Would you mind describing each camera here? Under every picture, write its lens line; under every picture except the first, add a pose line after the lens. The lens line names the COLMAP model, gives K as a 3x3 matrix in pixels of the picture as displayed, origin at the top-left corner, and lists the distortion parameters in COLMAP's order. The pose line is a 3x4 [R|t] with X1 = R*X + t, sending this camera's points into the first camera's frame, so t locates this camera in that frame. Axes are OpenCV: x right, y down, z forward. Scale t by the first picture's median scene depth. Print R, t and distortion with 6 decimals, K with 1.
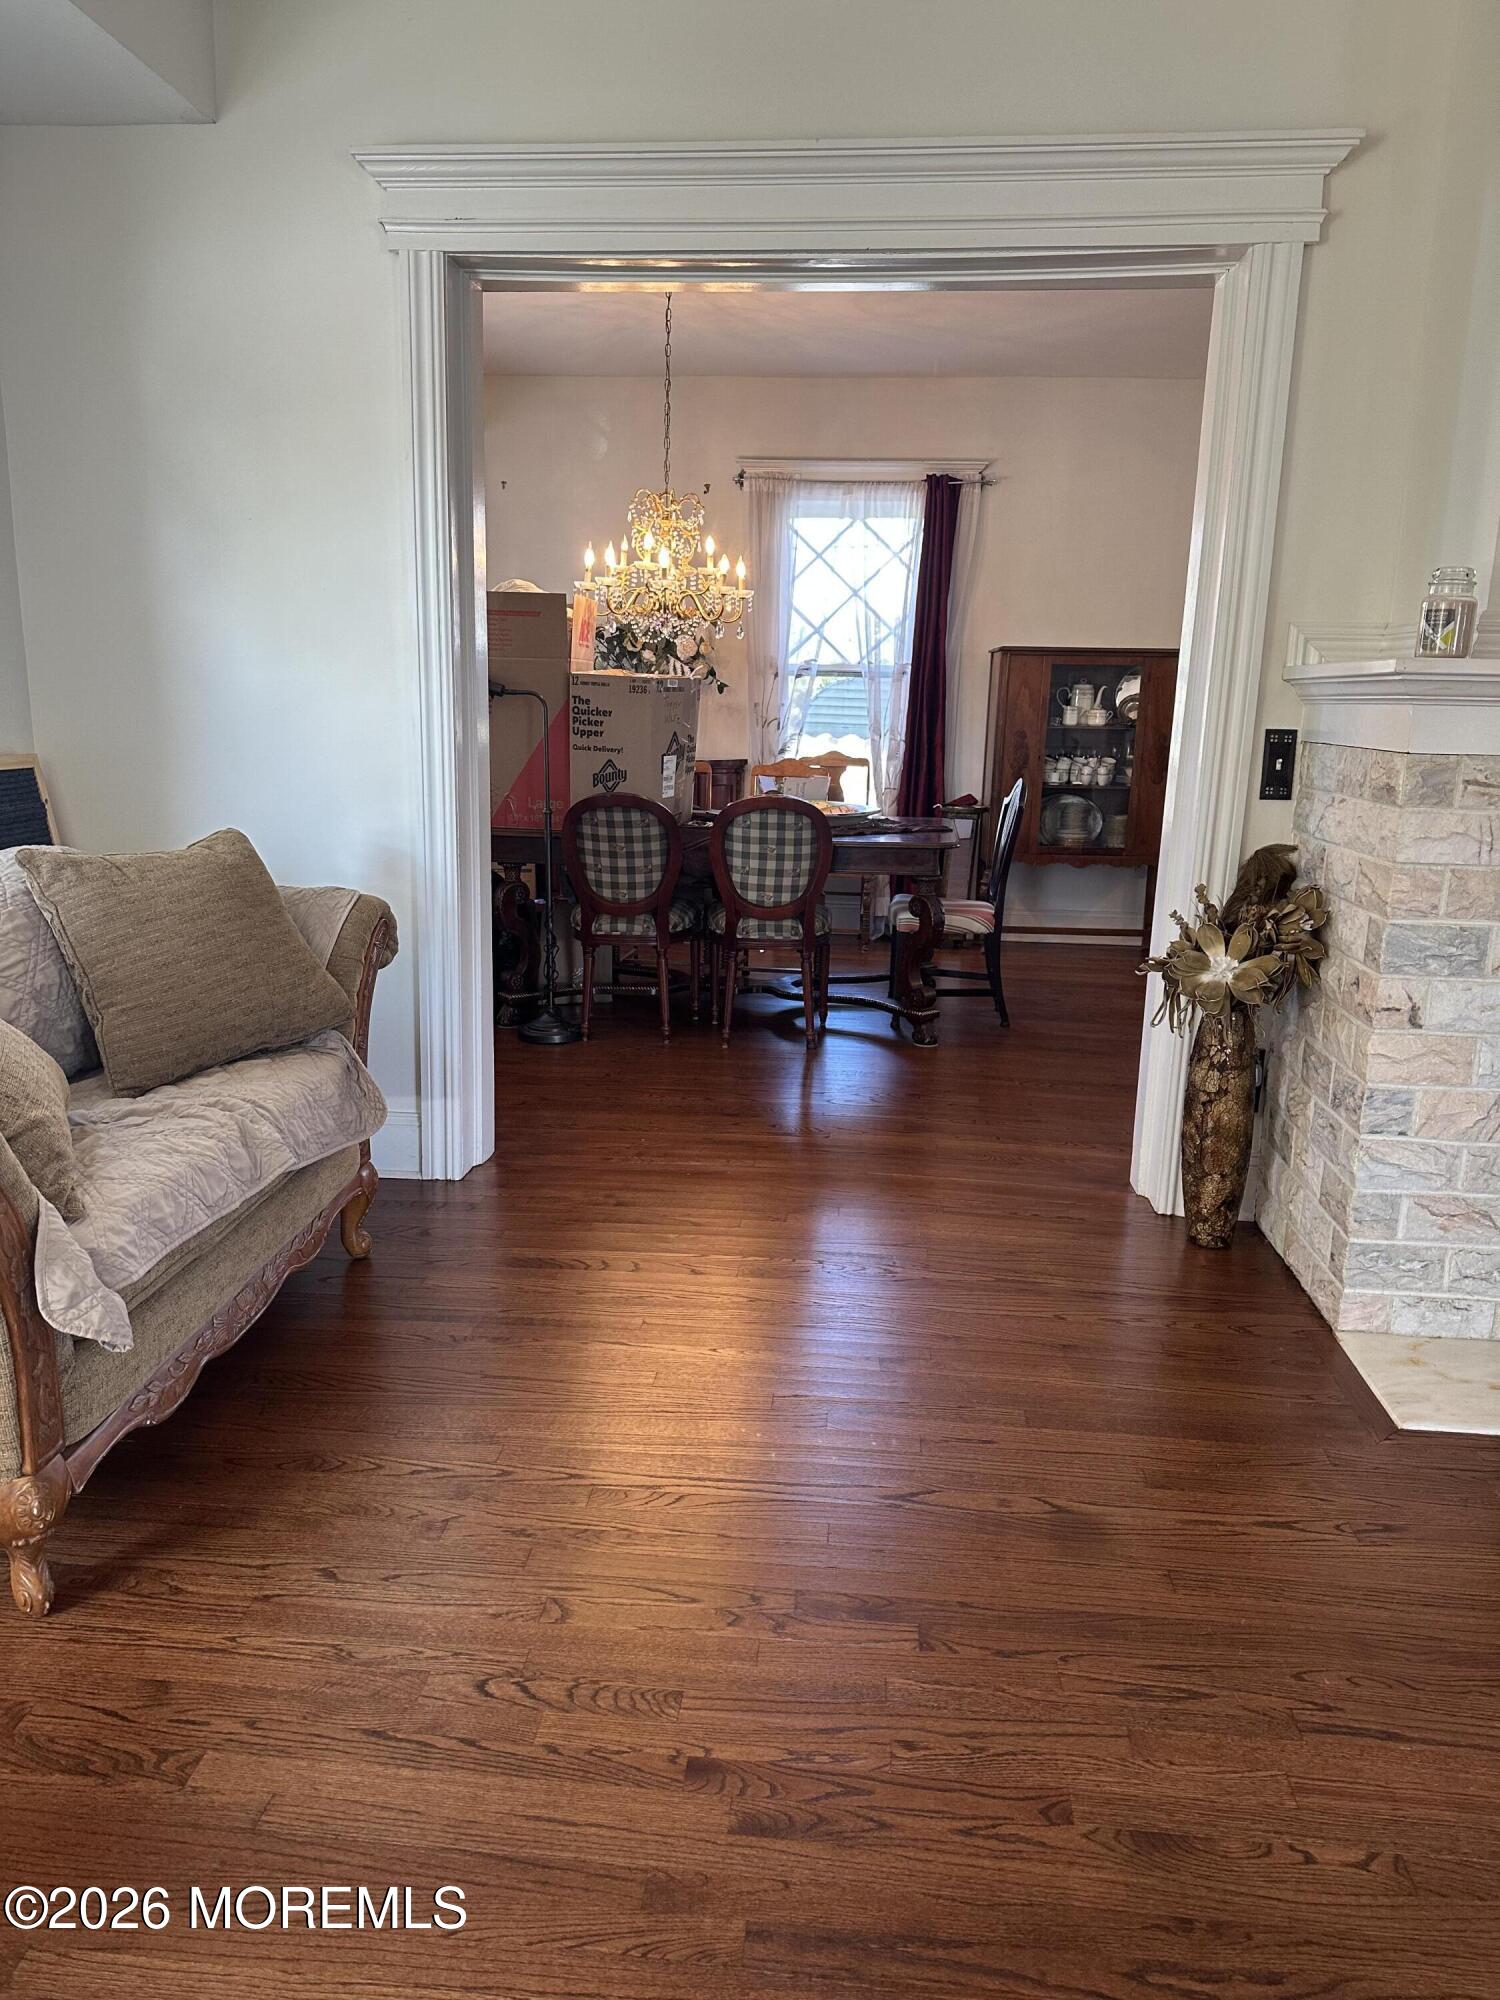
lens RADIAL K [[1408.0, 0, 727.1], [0, 1408.0, 995.0], [0, 0, 1]] dist [0.029508, -0.034898]
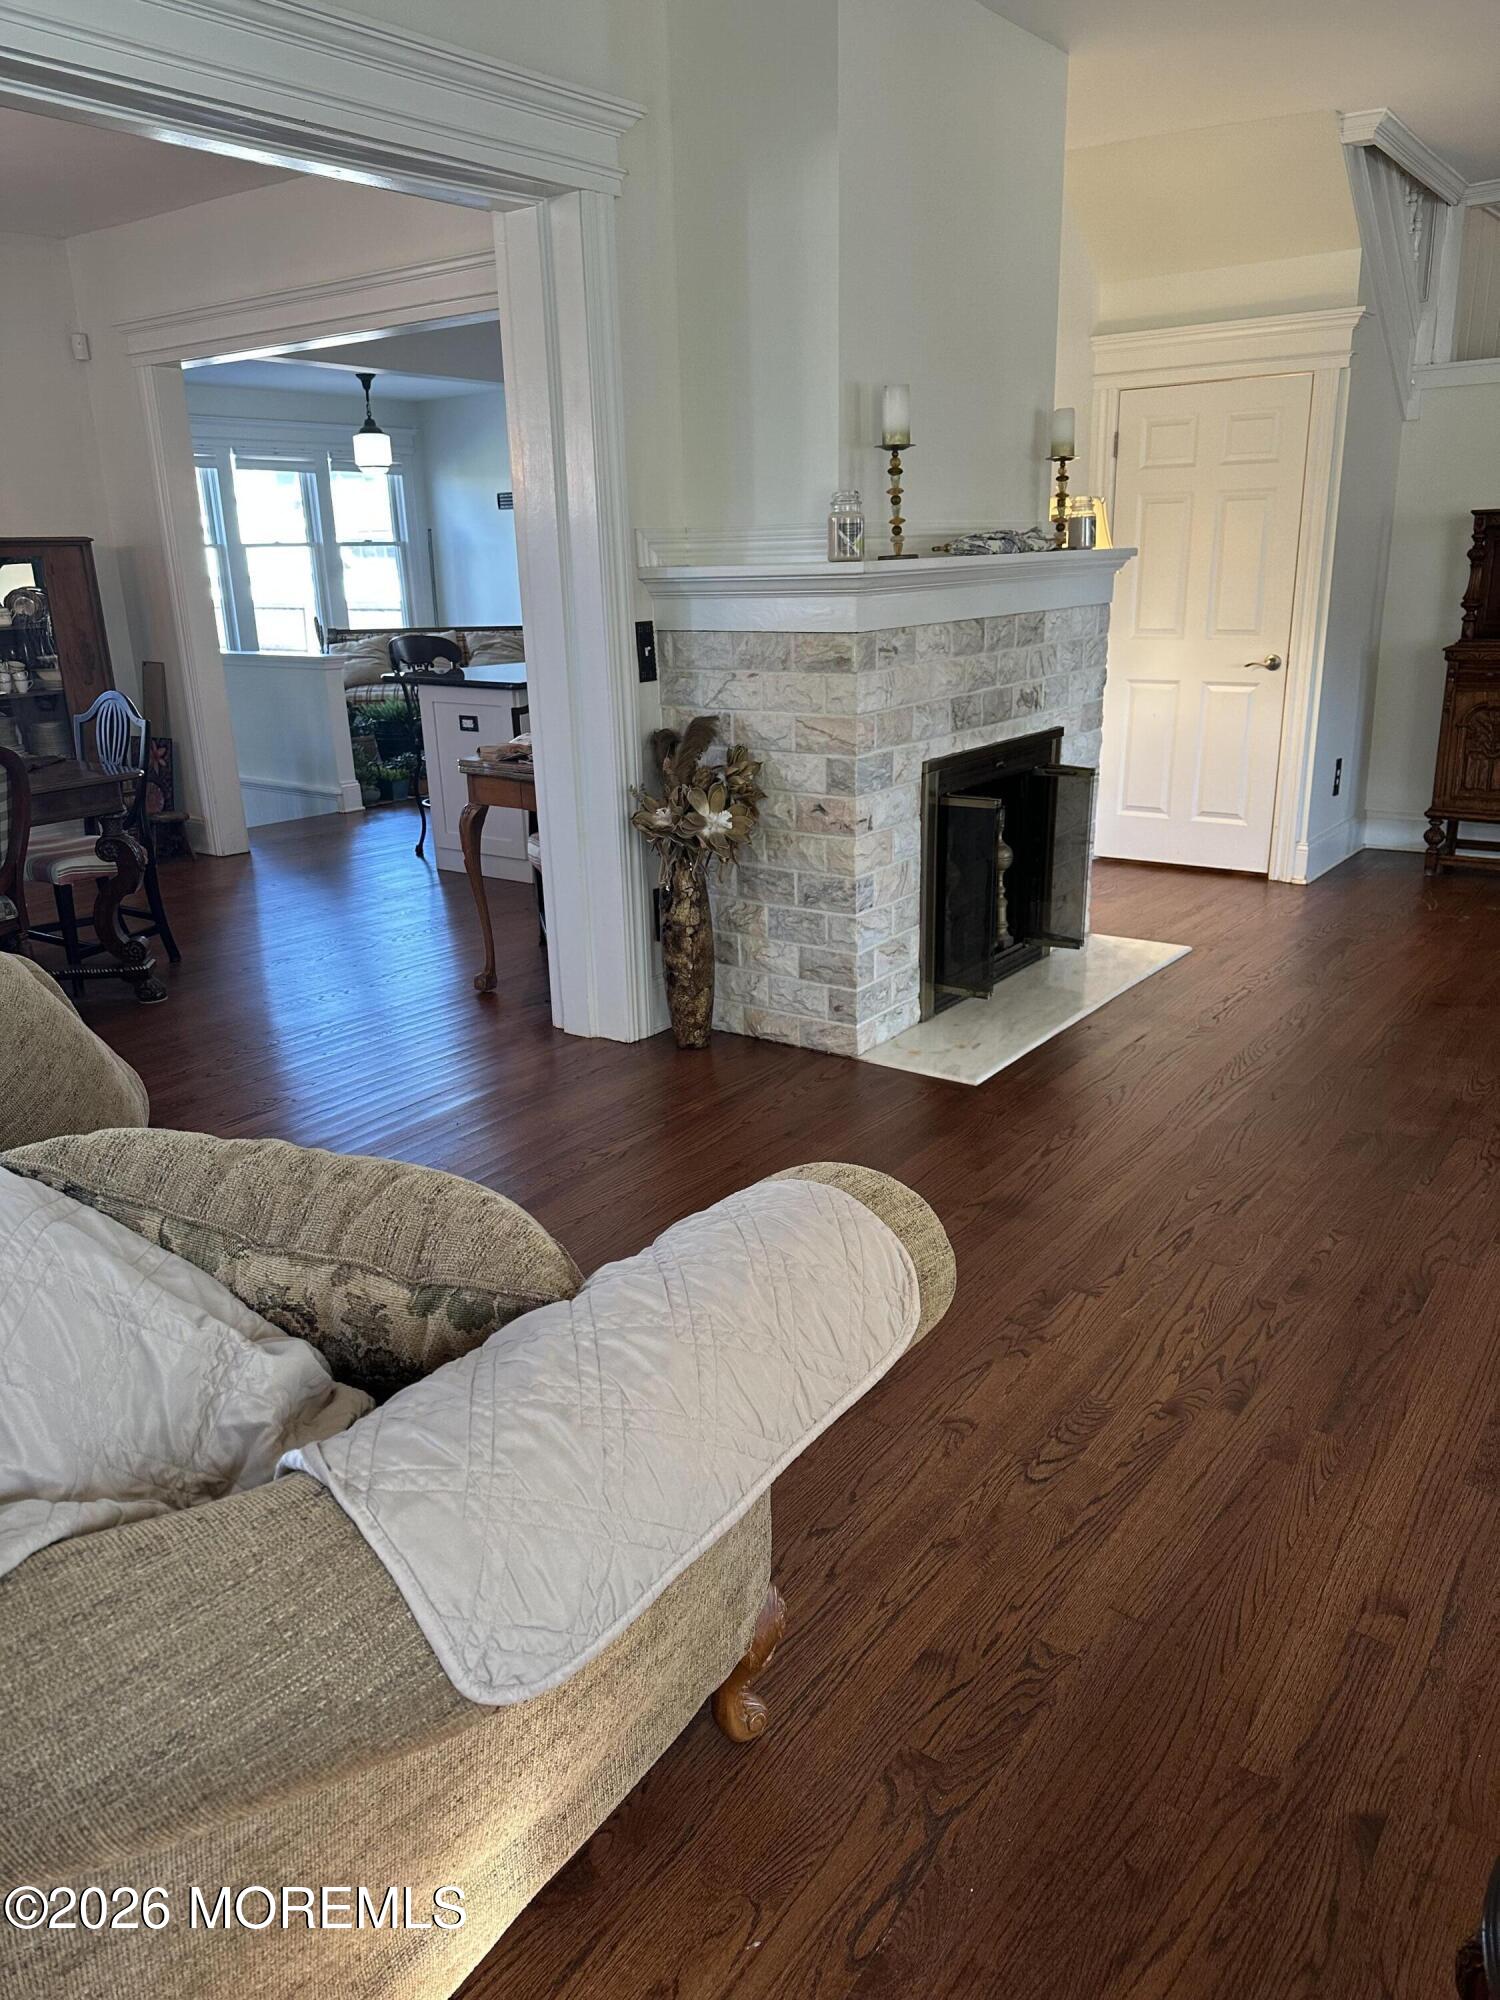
lens RADIAL K [[1408.0, 0, 743.2], [0, 1408.0, 1010.4], [0, 0, 1]] dist [0.029508, -0.034898]
pose [[0.507986, -0.300724, 0.807165, -0.432023], [0.217092, 0.951524, 0.217882, -0.078493], [-0.833560, 0.064548, 0.548645, 0.195010]]
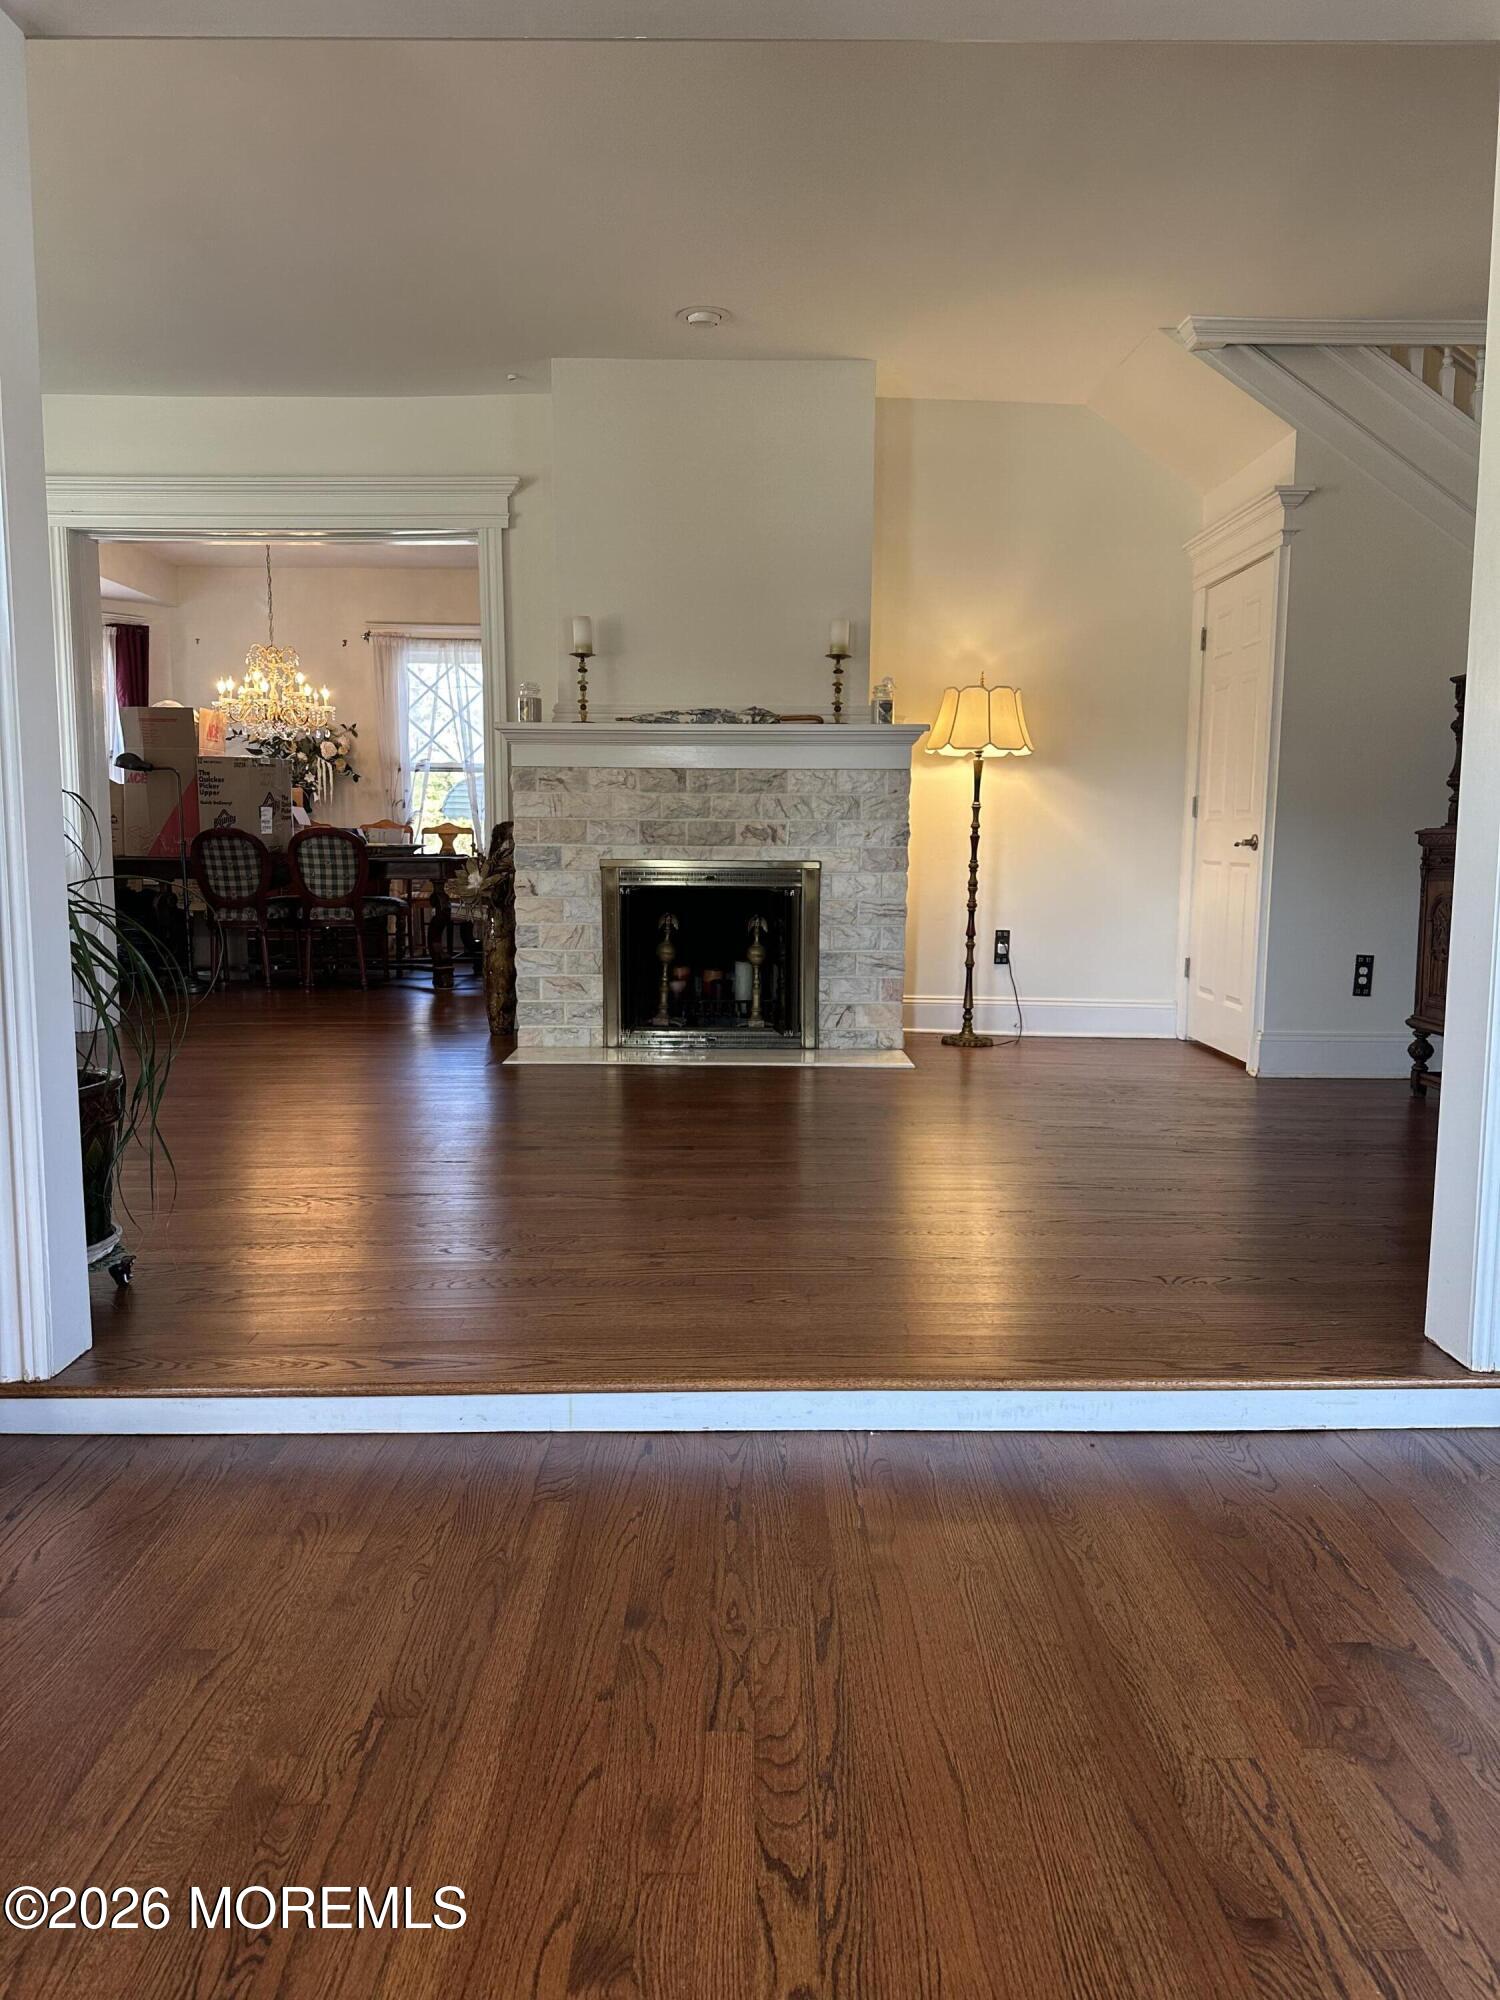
lens RADIAL K [[1408.0, 0, 807.7], [0, 1408.0, 977.4], [0, 0, 1]] dist [0.029508, -0.034898]
pose [[0.987370, -0.029144, 0.155728, 0.314268], [0.045883, 0.993413, -0.105001, 0.218771], [-0.151642, 0.110820, 0.982203, -0.639481]]
